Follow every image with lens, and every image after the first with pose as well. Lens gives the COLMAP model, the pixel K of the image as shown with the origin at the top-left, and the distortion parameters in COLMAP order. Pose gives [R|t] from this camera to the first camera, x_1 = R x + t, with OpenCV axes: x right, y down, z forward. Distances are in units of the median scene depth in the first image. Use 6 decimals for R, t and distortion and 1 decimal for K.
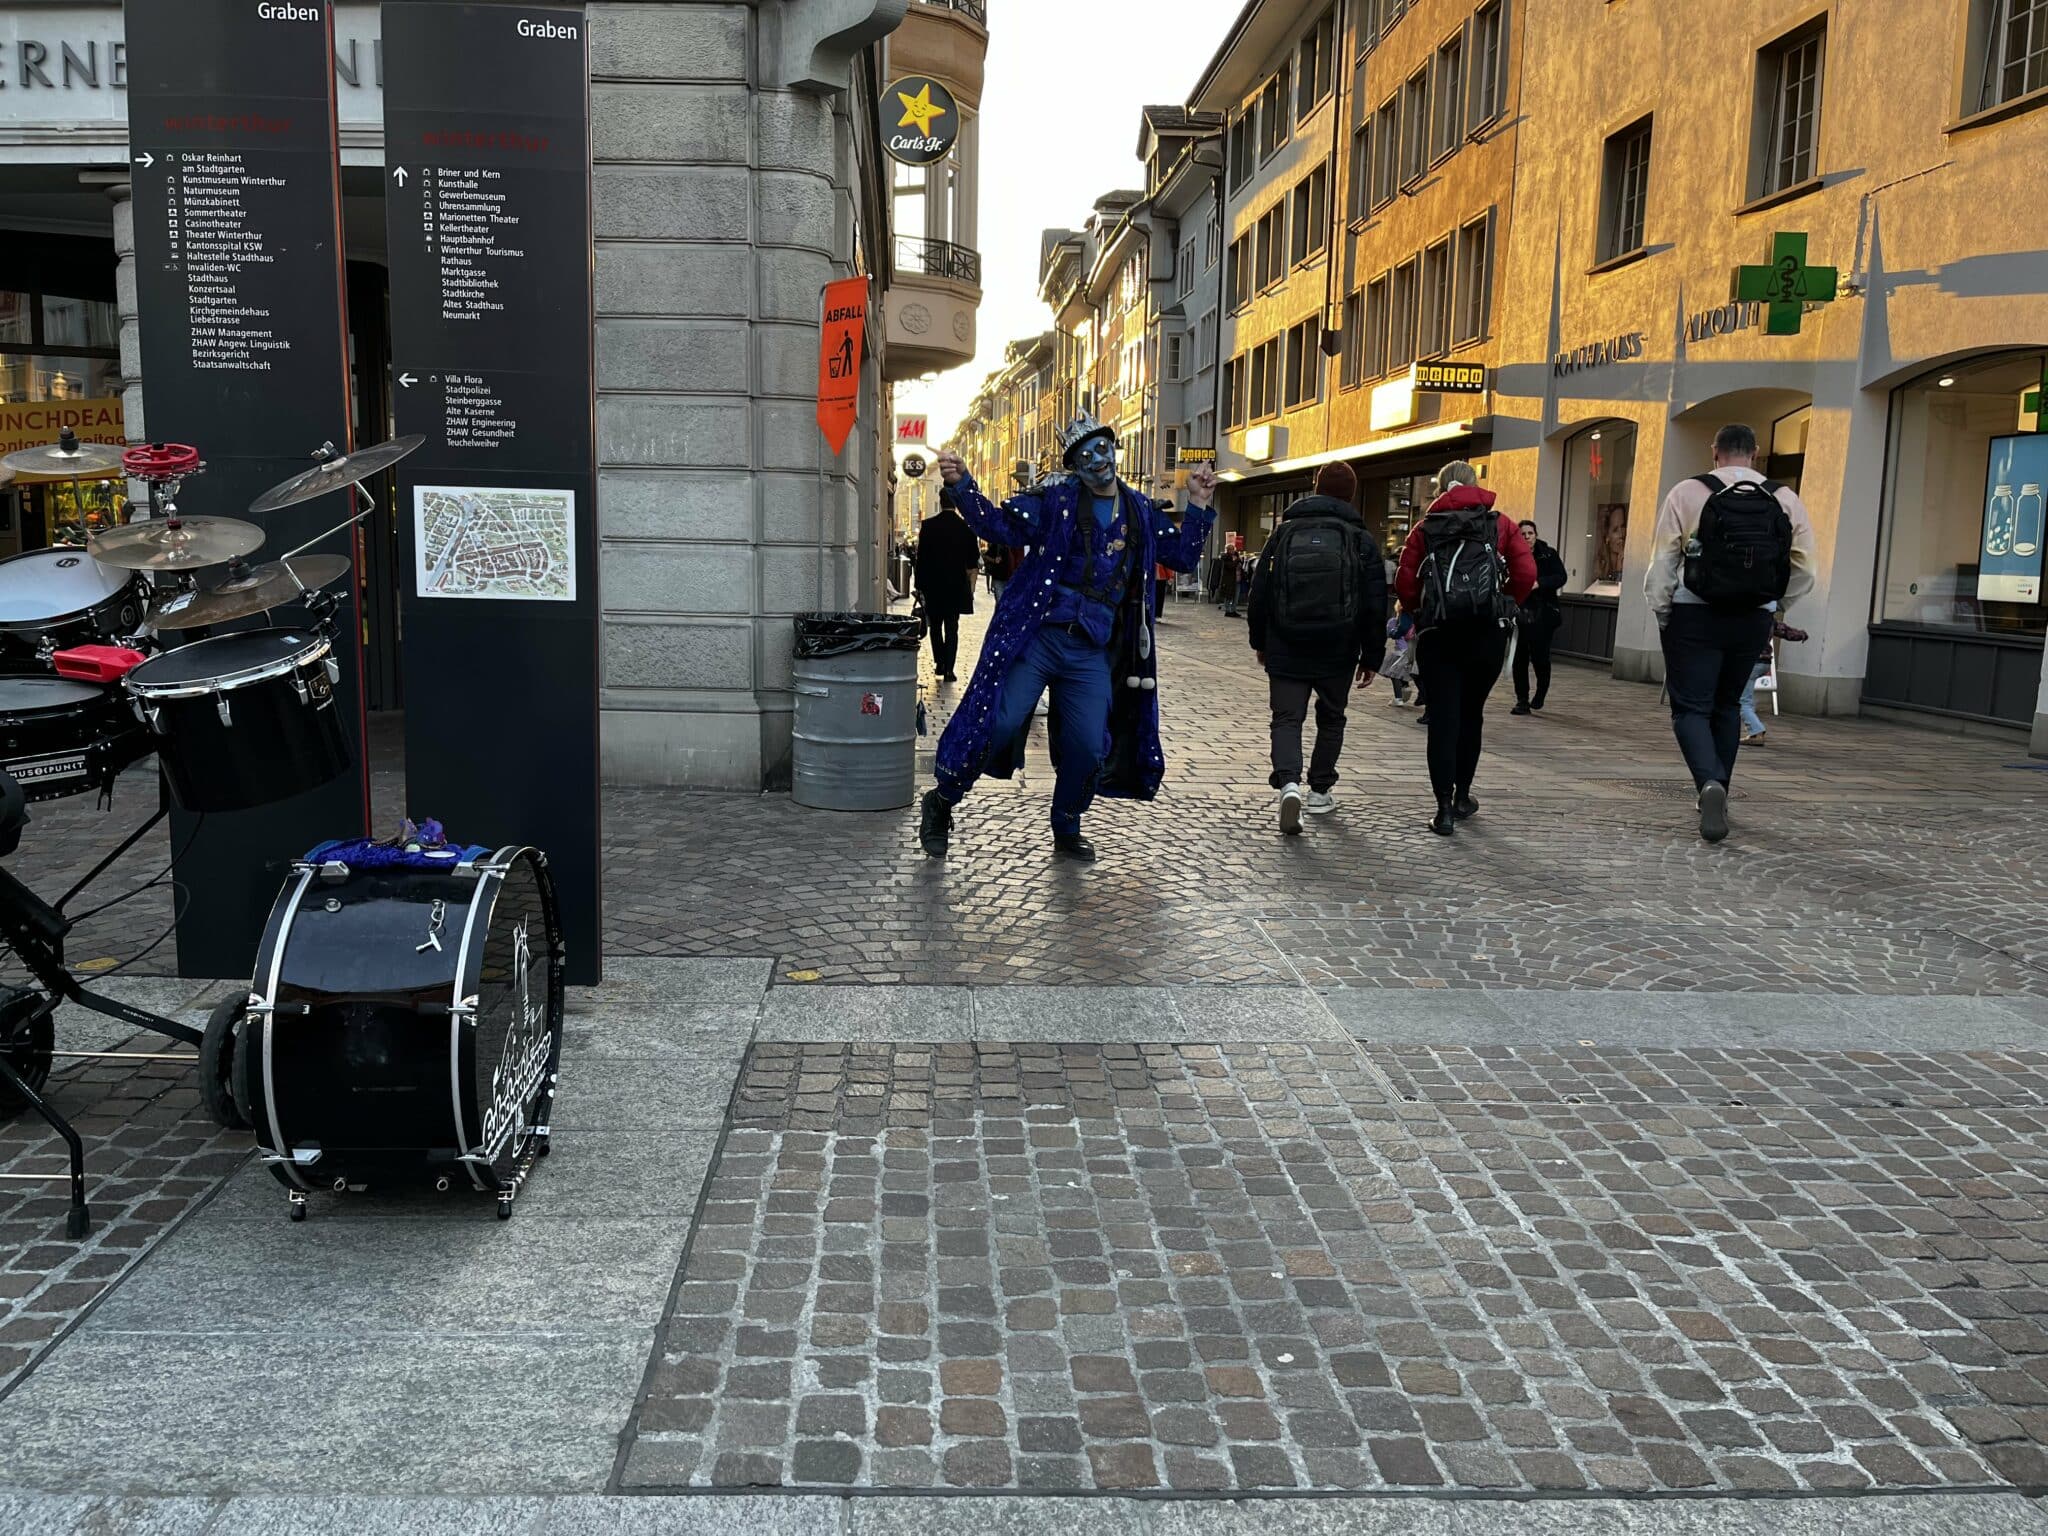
lens RADIAL K [[1555.9, 0, 1017.6], [0, 1555.9, 767.8], [0, 0, 1]] dist [0.038945, -0.019370]
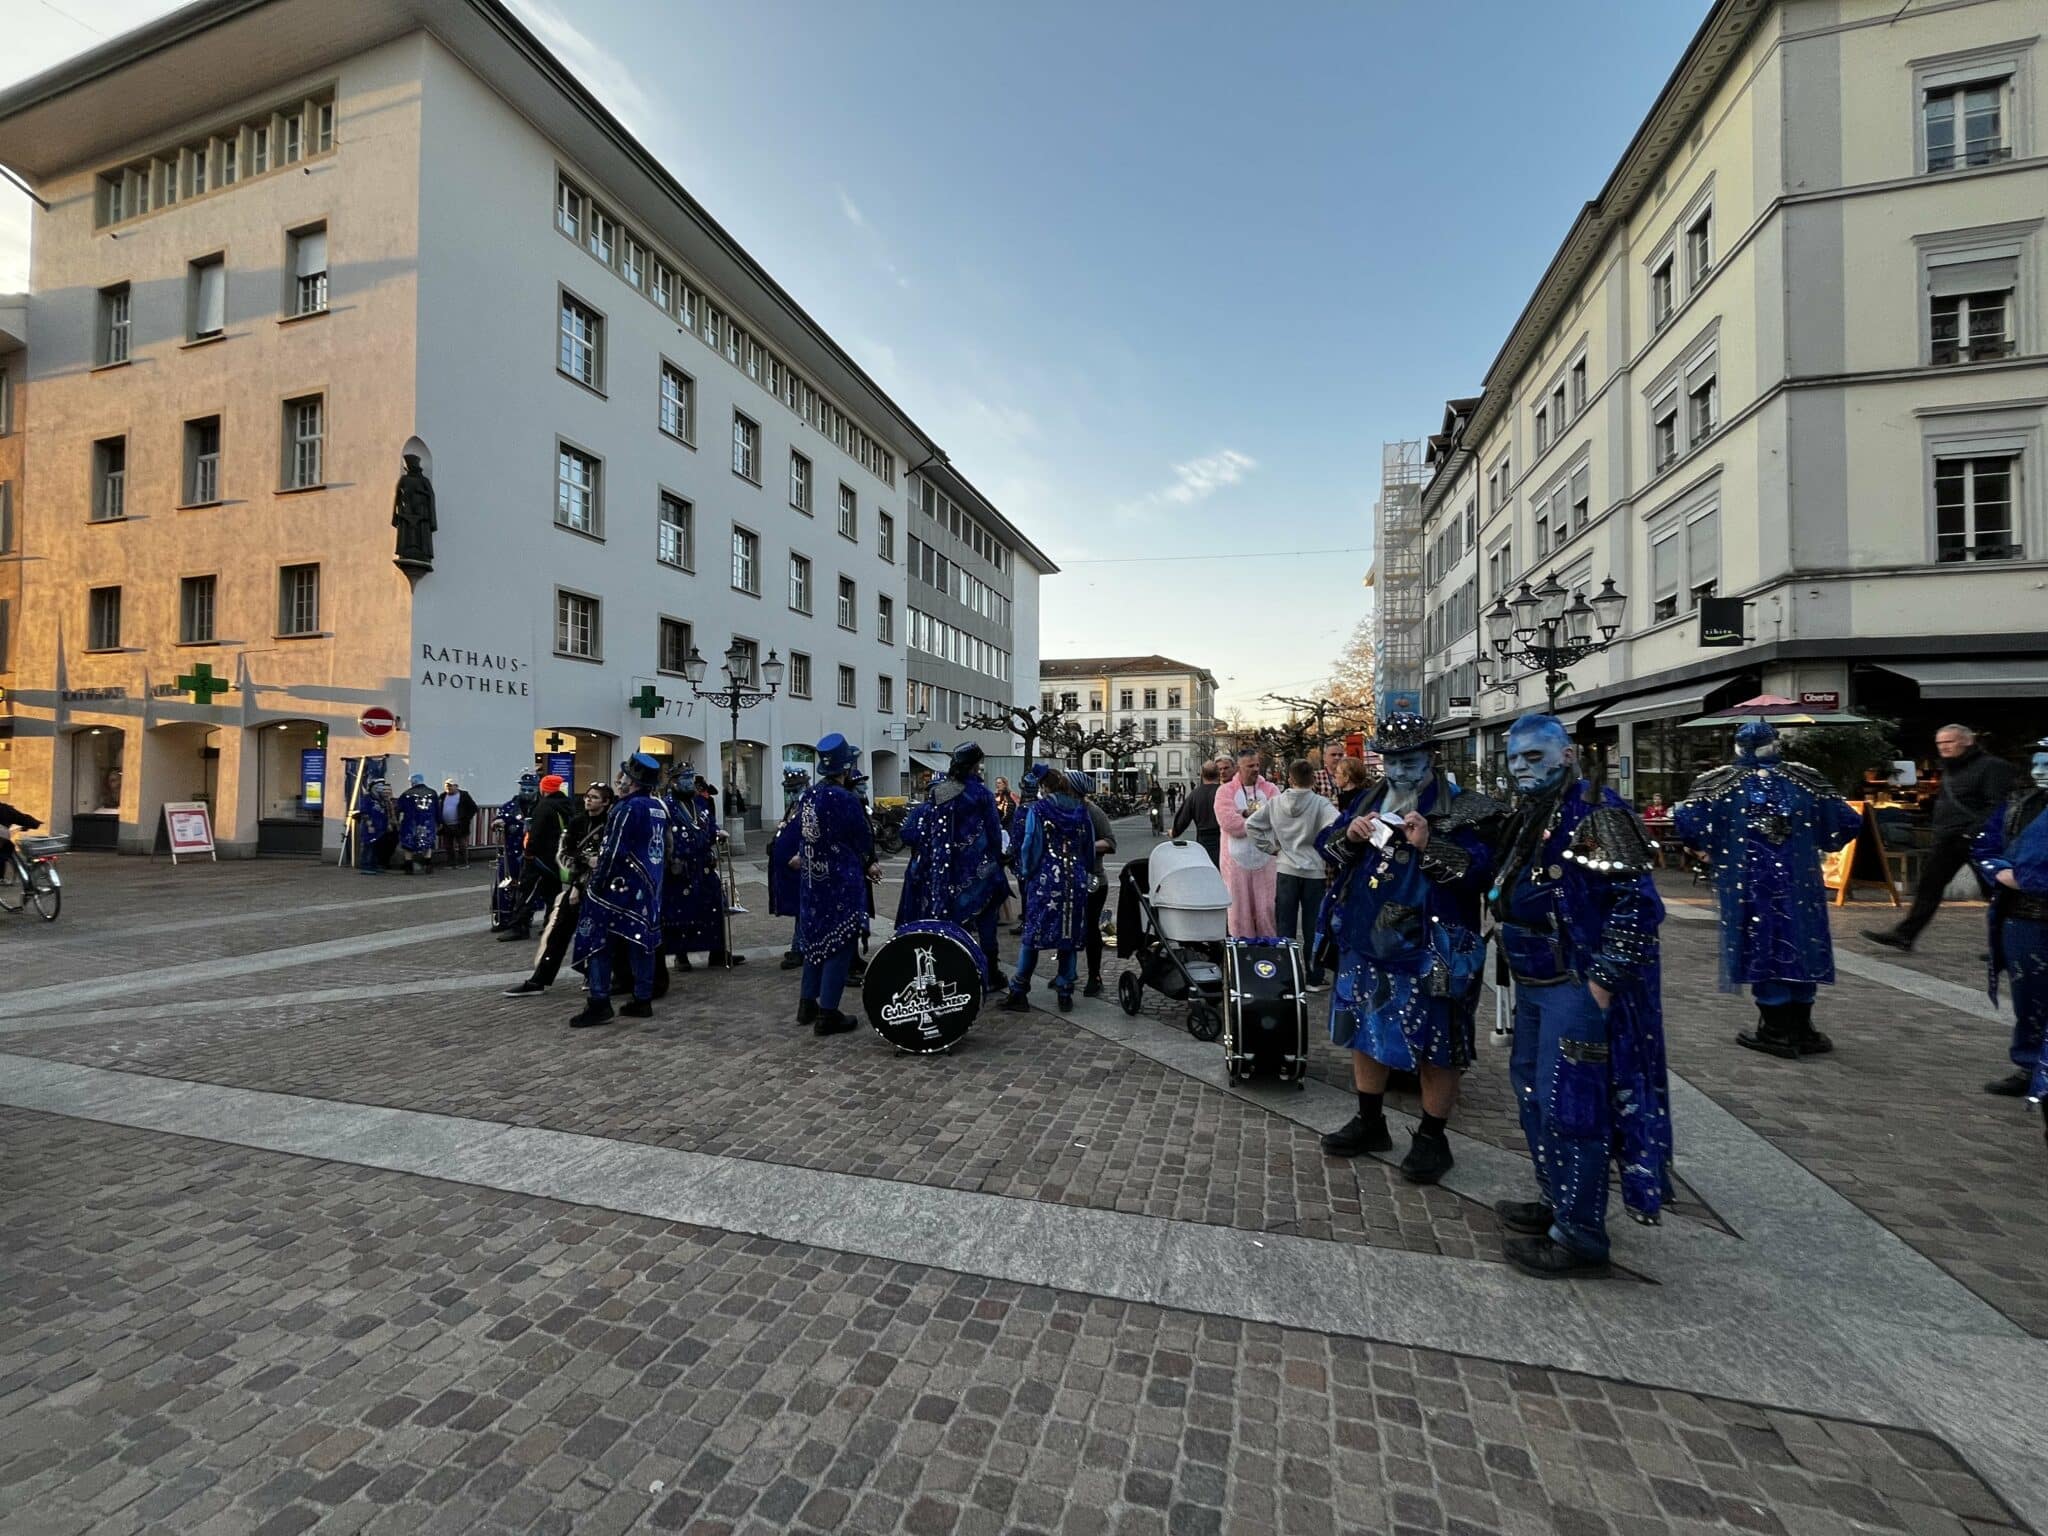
lens RADIAL K [[819.1, 0, 1014.5], [0, 819.1, 764.8], [0, 0, 1]] dist [-0.001664, -0.001229]
pose [[0.361115, -0.004167, 0.932512, -0.167005], [0.137292, 0.989331, -0.048745, 0.035201], [-0.922360, 0.145629, 0.357834, -0.417128]]
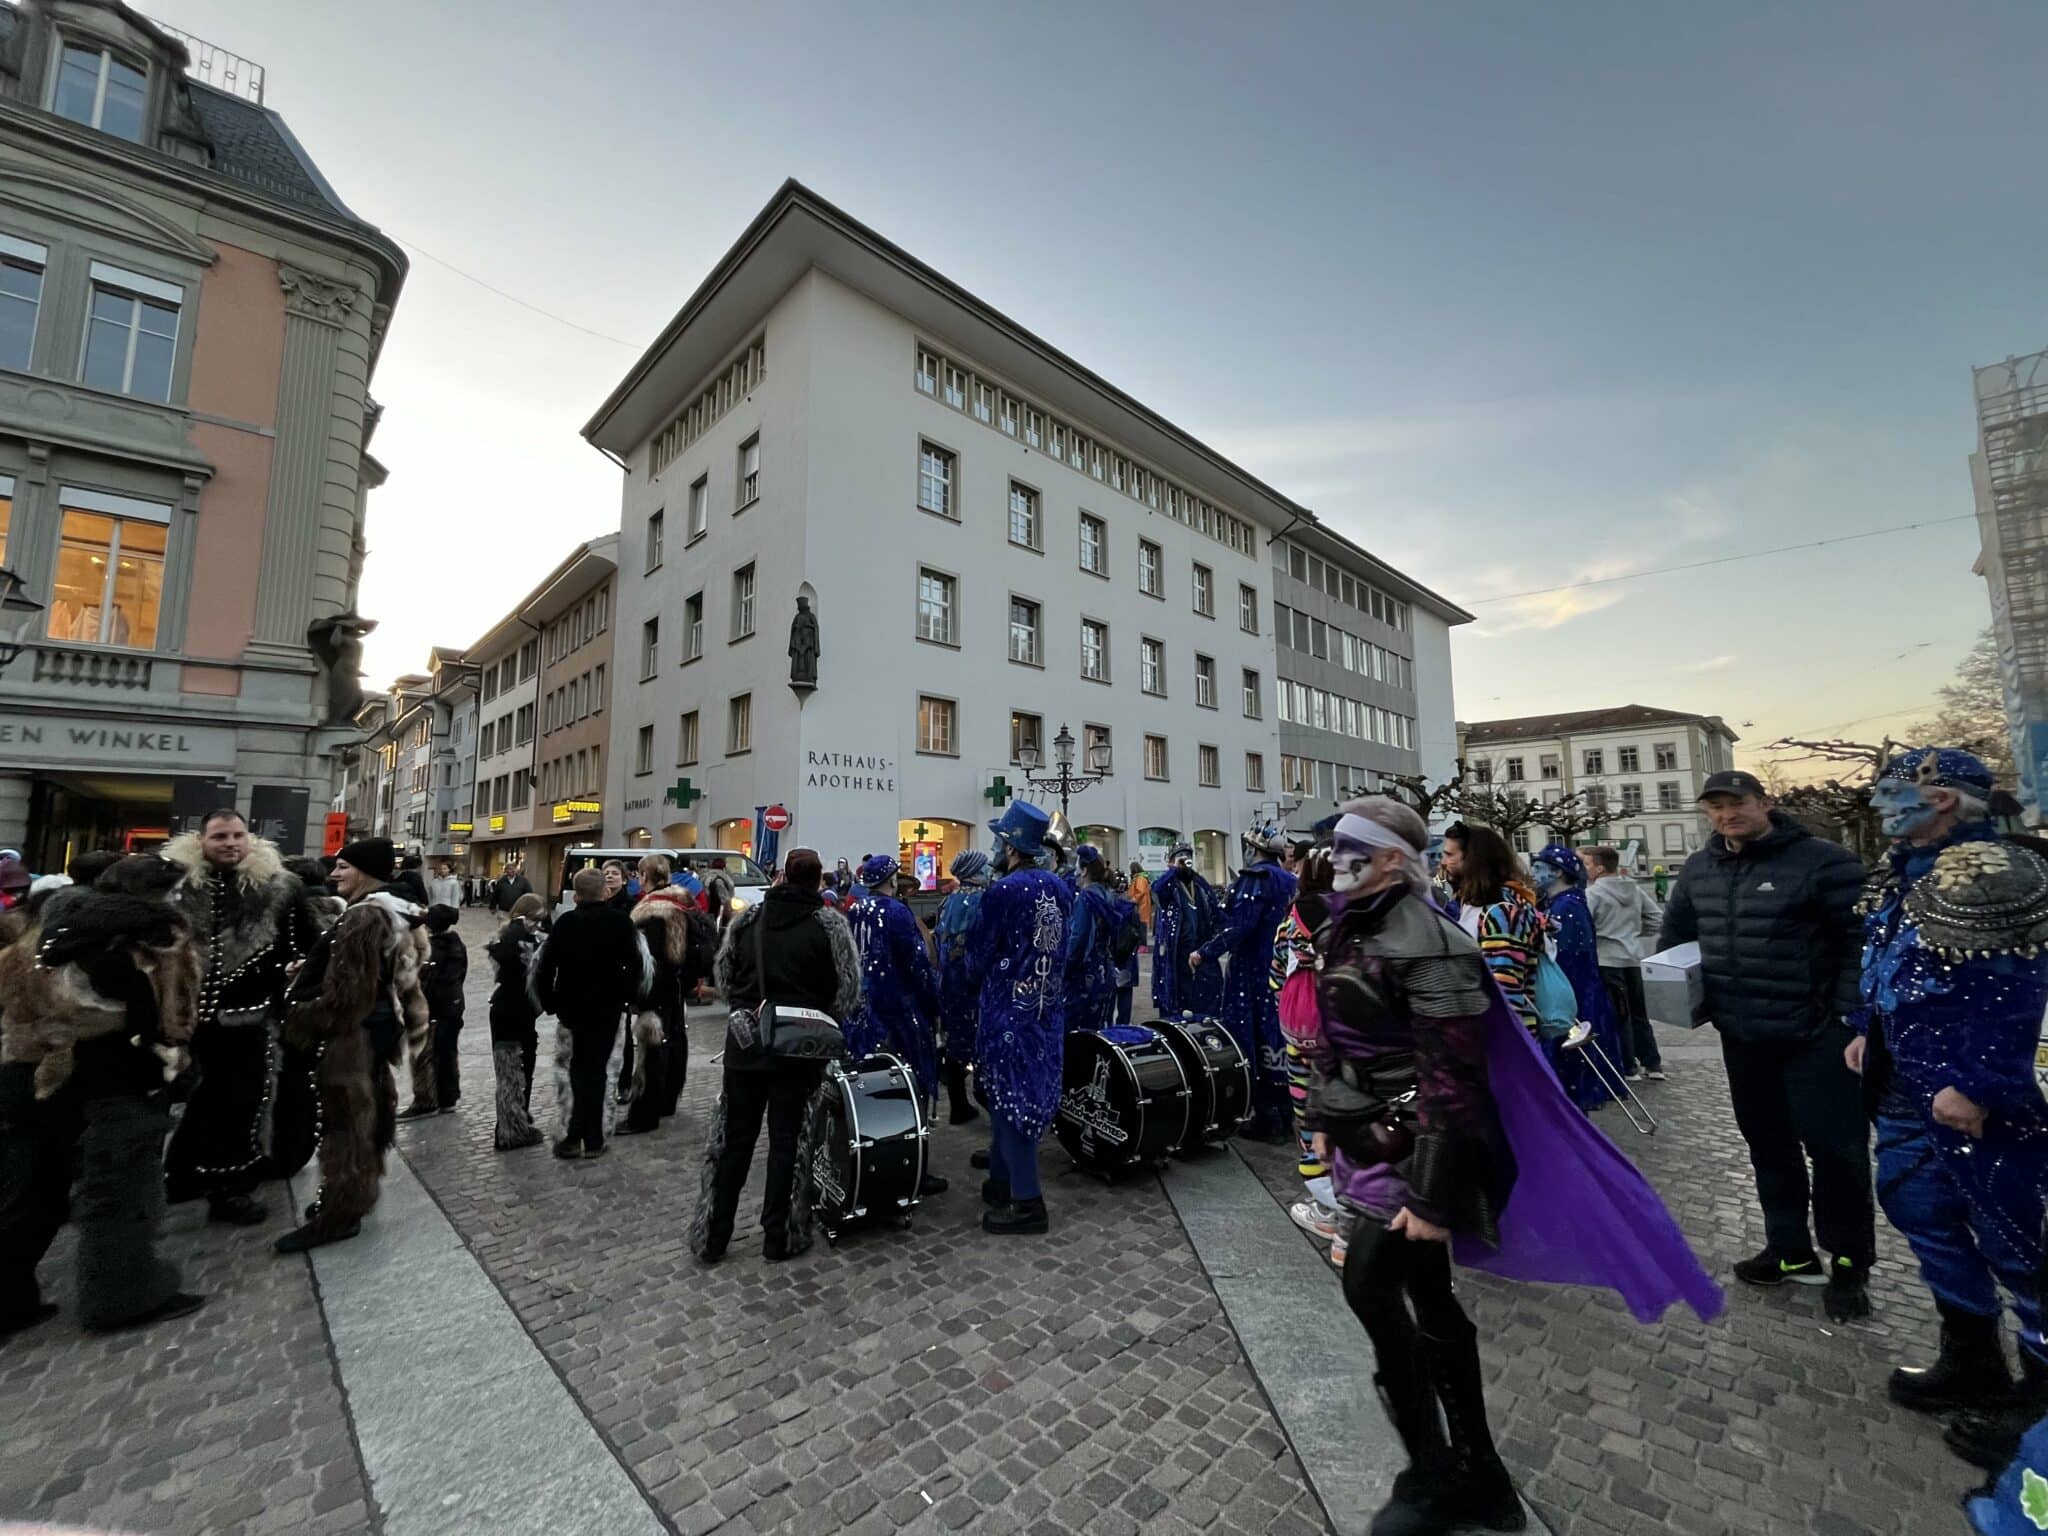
lens RADIAL K [[819.1, 0, 1017.4], [0, 819.1, 767.2], [0, 0, 1]] dist [-0.001664, -0.001229]
pose [[0.758143, 0.051408, 0.650059, -0.056921], [0.112845, 0.971504, -0.208436, 0.043330], [-0.642250, 0.231380, 0.730738, -0.460417]]
